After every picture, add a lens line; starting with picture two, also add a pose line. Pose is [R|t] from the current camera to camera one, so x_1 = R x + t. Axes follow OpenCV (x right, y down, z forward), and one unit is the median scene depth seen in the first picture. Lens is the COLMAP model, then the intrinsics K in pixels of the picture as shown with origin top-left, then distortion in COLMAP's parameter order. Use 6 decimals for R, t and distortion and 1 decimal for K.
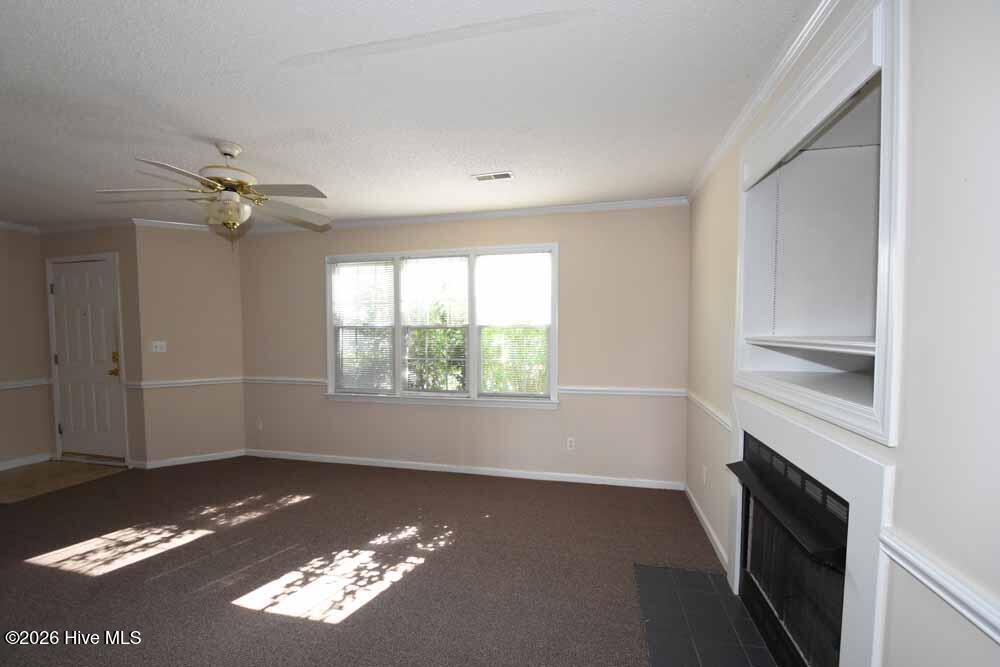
lens RADIAL K [[434.7, 0, 493.2], [0, 434.7, 350.5], [0, 0, 1]] dist [0.002028, -0.014804]
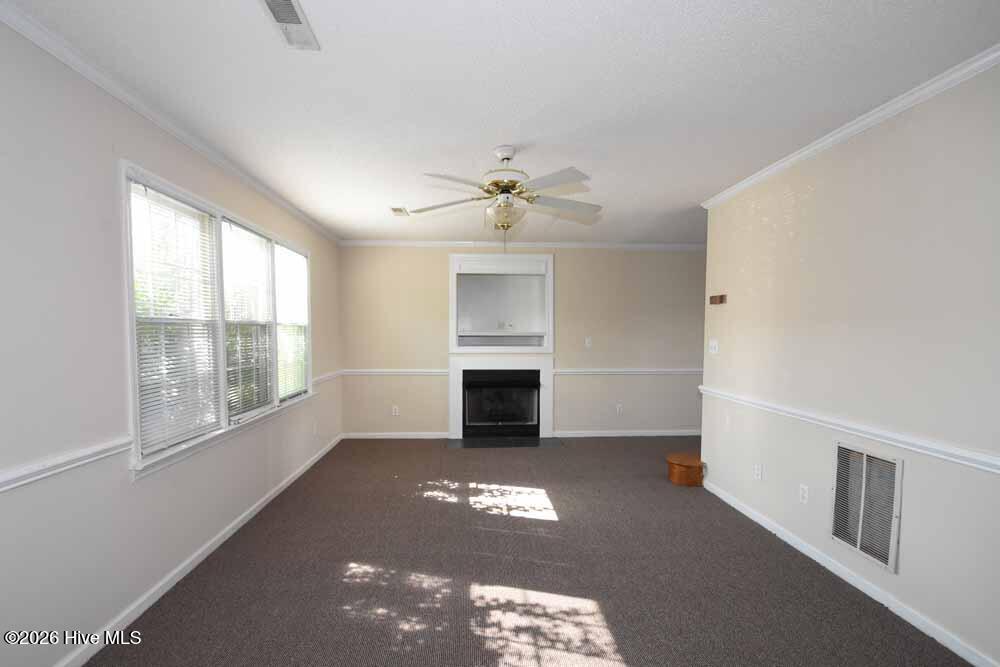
lens RADIAL K [[434.7, 0, 493.2], [0, 434.7, 350.5], [0, 0, 1]] dist [0.002028, -0.014804]
pose [[-0.281340, -0.043681, 0.958613, -1.460006], [0.045645, 0.997224, 0.058837, -0.050407], [-0.958522, 0.060309, -0.278565, 1.210006]]
